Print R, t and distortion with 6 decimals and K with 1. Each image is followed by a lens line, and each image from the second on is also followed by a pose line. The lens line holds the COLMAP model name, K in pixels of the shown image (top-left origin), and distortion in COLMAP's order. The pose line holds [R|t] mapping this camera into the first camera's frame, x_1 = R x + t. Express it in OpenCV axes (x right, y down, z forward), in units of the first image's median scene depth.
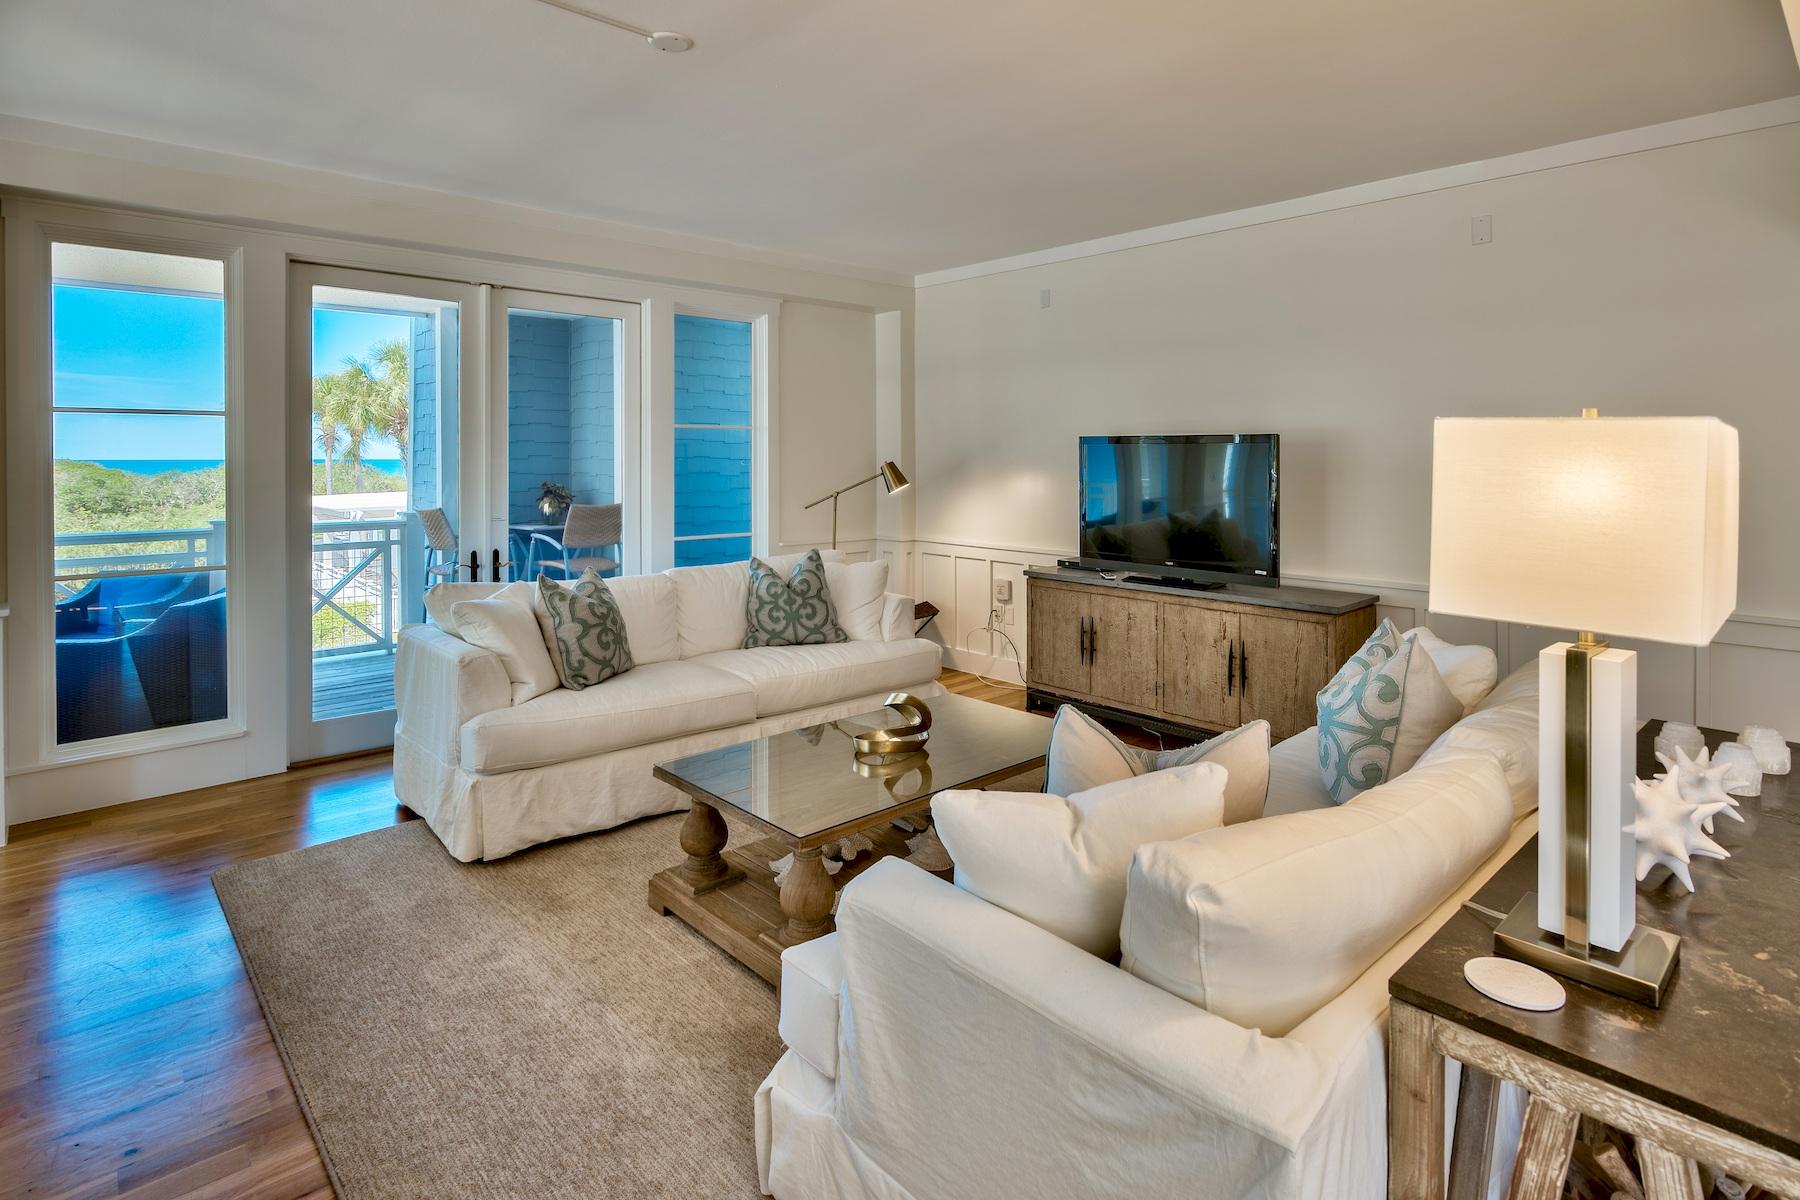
lens RADIAL K [[958.1, 0, 923.5], [0, 958.1, 464.7], [0, 0, 1]] dist [-0.002385, -0.000375]
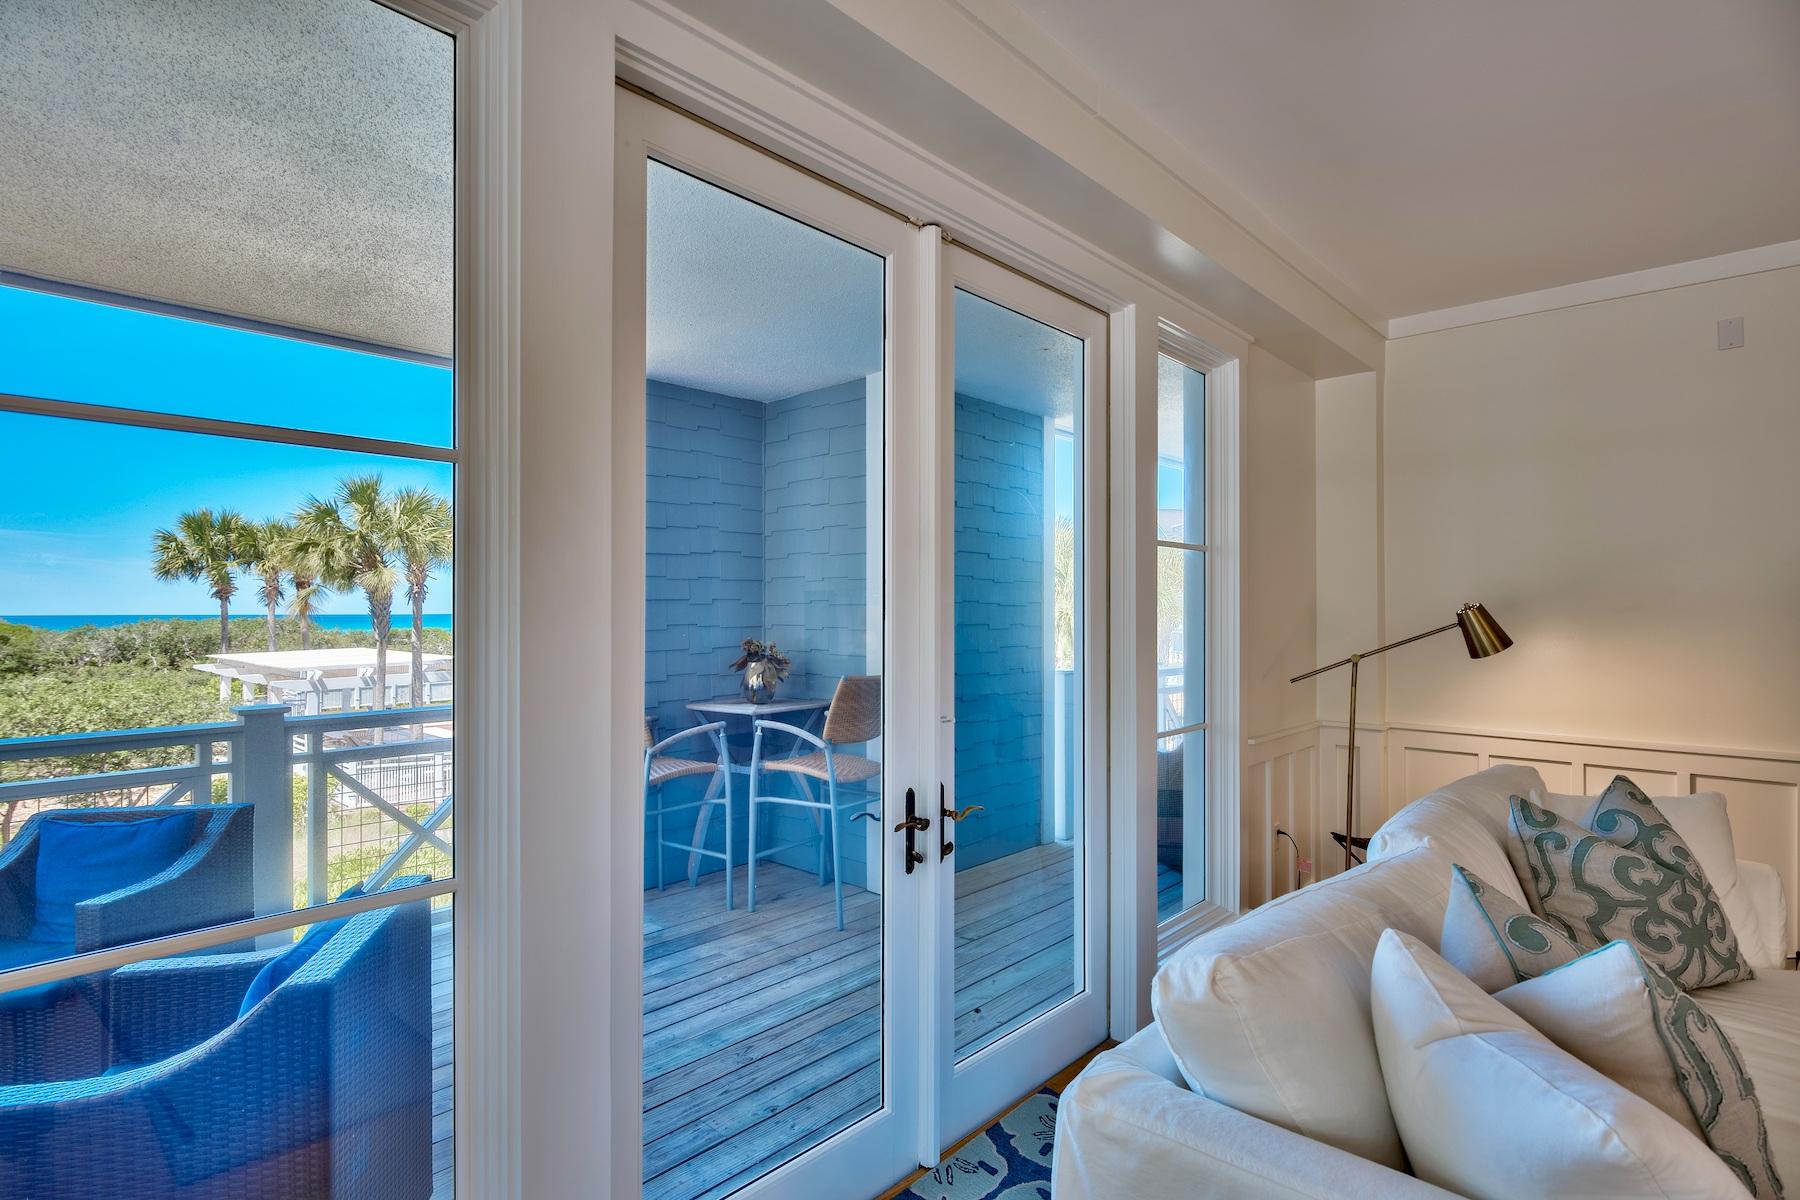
lens RADIAL K [[924.3, 0, 930.5], [0, 924.3, 600.6], [0, 0, 1]] dist [-0.002906, -0.001183]
pose [[0.996849, -0.001889, 0.079302, -0.366349], [0.003299, 0.999839, -0.017658, 0.003564], [-0.079256, 0.017864, 0.996694, 0.401762]]
